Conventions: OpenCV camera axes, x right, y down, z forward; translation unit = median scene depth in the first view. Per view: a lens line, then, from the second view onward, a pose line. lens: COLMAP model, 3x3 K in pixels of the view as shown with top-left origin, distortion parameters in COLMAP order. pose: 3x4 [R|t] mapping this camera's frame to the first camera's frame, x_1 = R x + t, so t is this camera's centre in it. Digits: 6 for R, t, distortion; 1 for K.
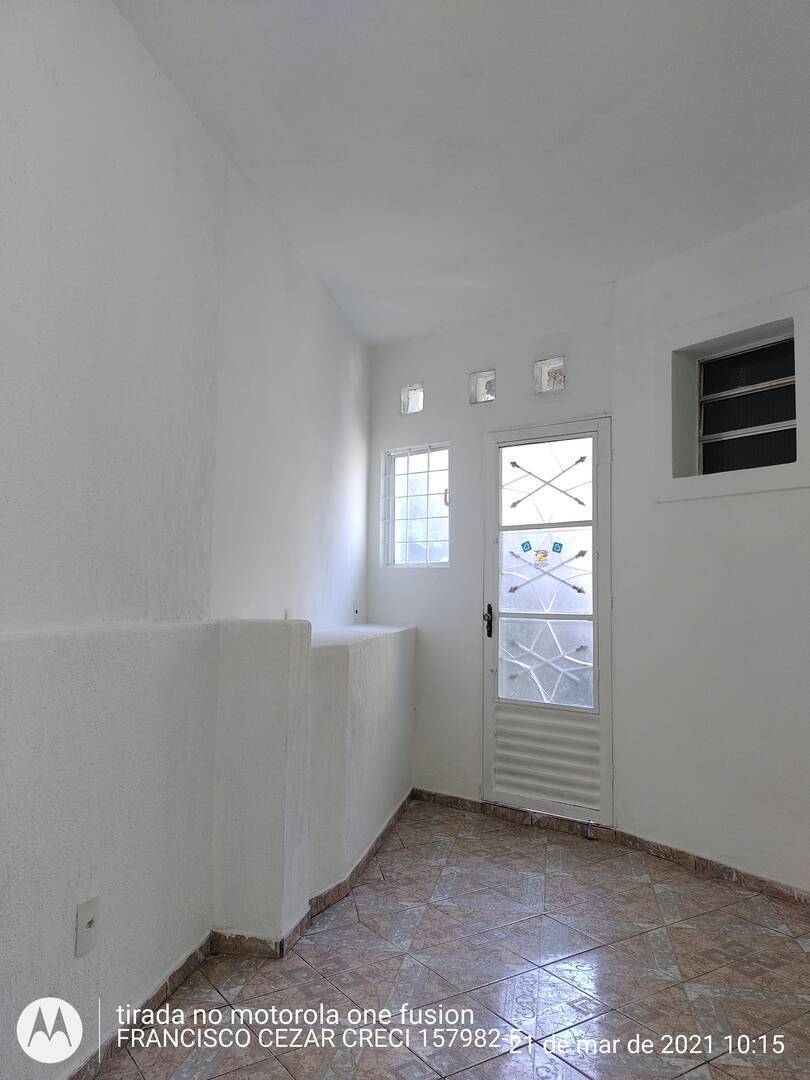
lens RADIAL K [[788.2, 0, 402.9], [0, 788.2, 536.1], [0, 0, 1]] dist [0.070885, -0.073410]
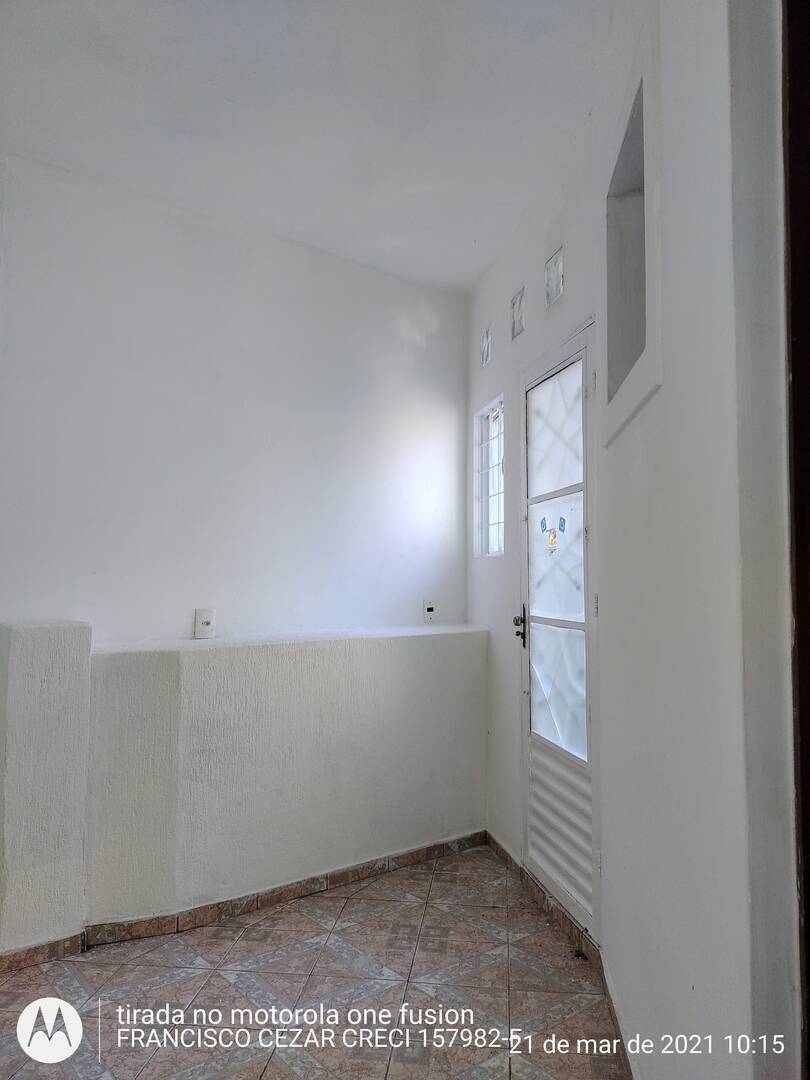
lens RADIAL K [[788.2, 0, 402.9], [0, 788.2, 536.1], [0, 0, 1]] dist [0.070885, -0.073410]
pose [[0.750299, -0.041539, -0.659792, 0.525442], [0.054336, 0.998522, -0.001074, 0.016826], [0.658862, -0.035044, 0.751447, 0.368289]]
